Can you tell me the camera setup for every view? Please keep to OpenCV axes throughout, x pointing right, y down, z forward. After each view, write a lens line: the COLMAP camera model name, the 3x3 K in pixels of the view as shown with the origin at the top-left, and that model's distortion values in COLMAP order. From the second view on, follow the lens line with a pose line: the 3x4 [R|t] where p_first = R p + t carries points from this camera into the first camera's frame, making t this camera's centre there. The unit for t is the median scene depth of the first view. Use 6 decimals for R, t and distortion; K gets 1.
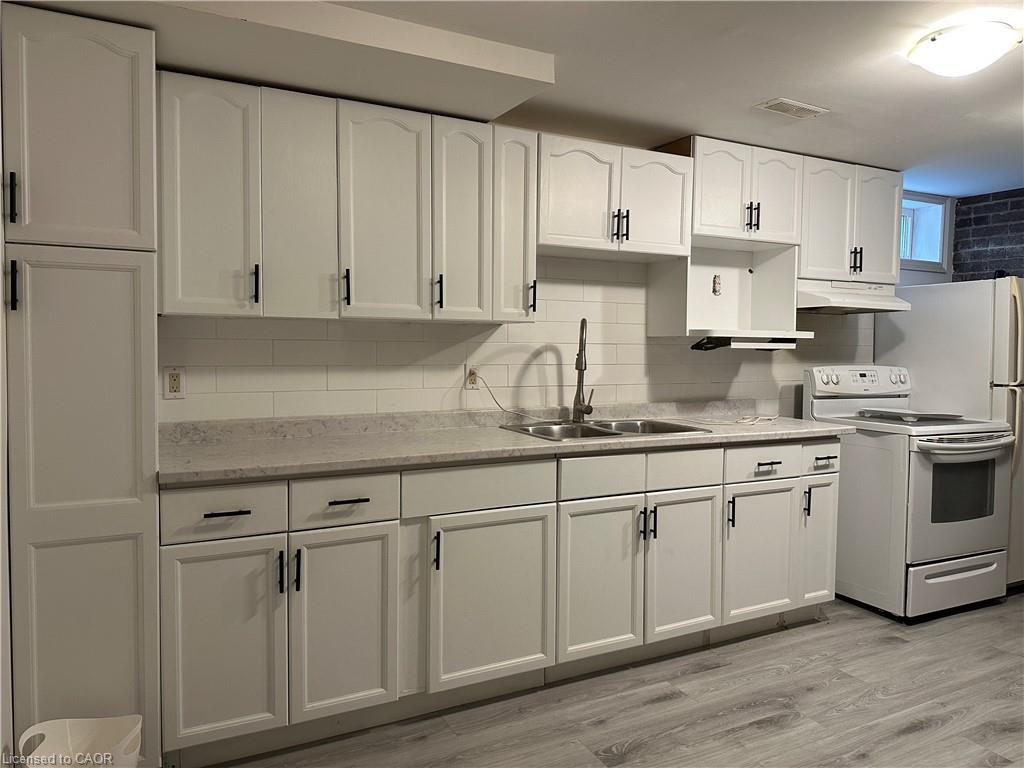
lens RADIAL K [[718.6, 0, 505.1], [0, 718.6, 374.1], [0, 0, 1]] dist [0.069494, -0.060050]
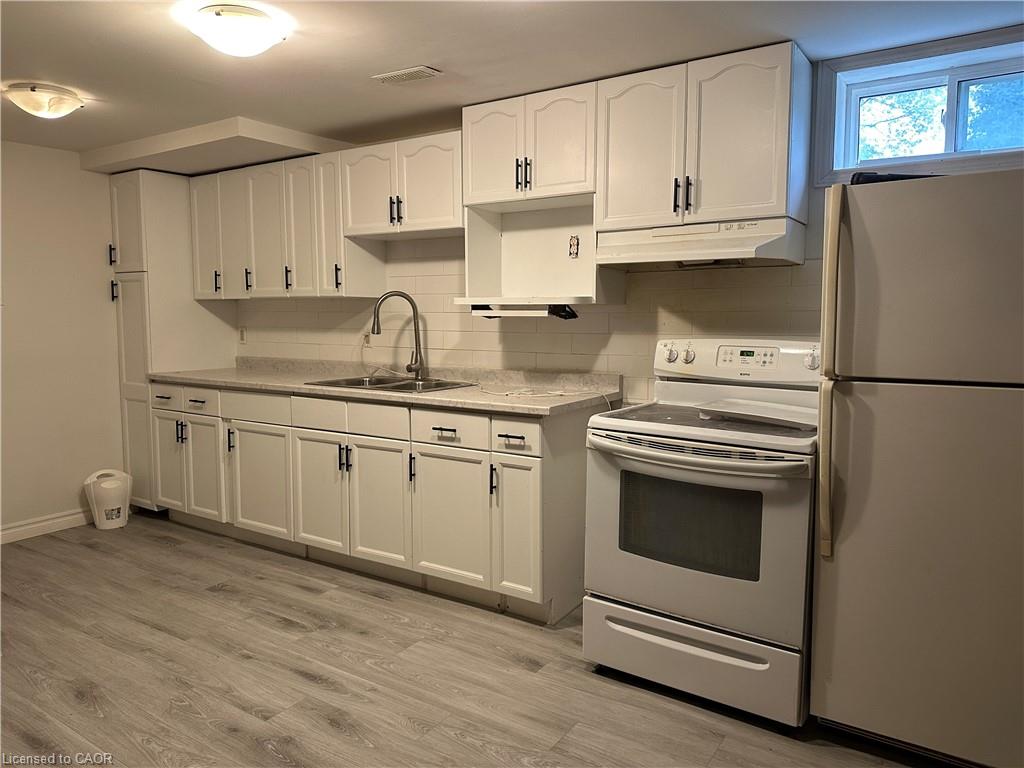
lens RADIAL K [[718.6, 0, 538.4], [0, 718.6, 367.2], [0, 0, 1]] dist [0.069494, -0.060050]
pose [[0.481355, 0.055771, -0.874750, 1.308184], [-0.032304, 0.998425, 0.045880, -0.013781], [0.875931, 0.006173, 0.482398, 0.637667]]
